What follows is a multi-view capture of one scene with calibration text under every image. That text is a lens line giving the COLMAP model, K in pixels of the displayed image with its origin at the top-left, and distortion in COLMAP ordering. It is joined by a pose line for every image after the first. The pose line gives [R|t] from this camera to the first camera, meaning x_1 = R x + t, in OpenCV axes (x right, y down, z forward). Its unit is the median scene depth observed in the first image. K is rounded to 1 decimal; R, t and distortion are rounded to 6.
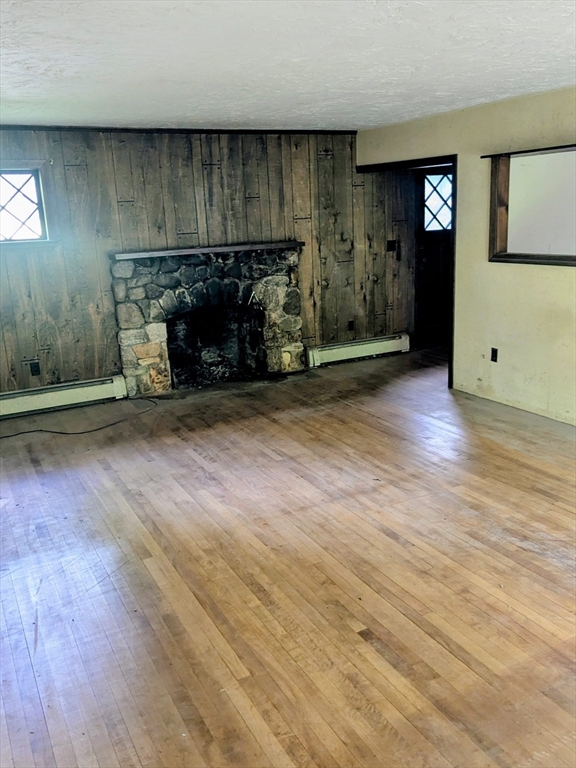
lens RADIAL K [[643.0, 0, 288.0], [0, 643.0, 384.0], [0, 0, 1]] dist [-0.002366, -0.001946]
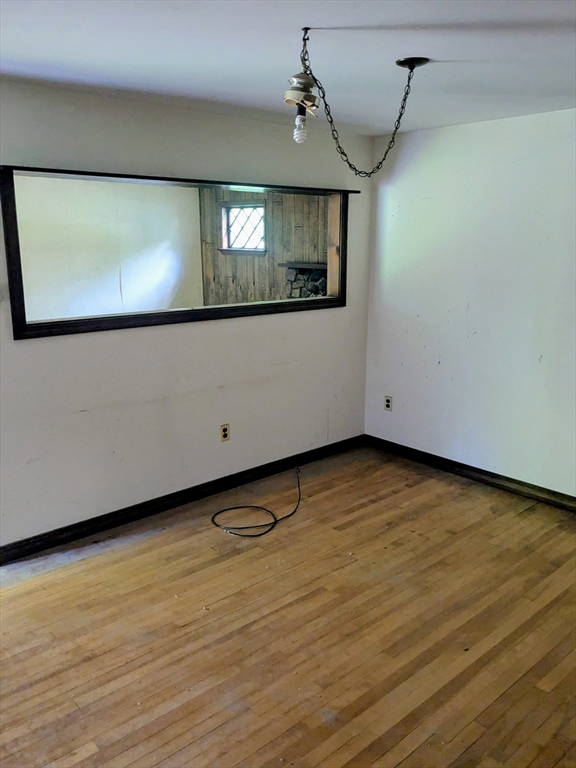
lens RADIAL K [[643.0, 0, 288.0], [0, 643.0, 384.0], [0, 0, 1]] dist [-0.002366, -0.001946]
pose [[0.238109, 0.258362, -0.936244, 1.113592], [-0.265590, 0.944548, 0.193108, -0.219641], [0.934220, 0.202677, 0.293523, 0.623372]]
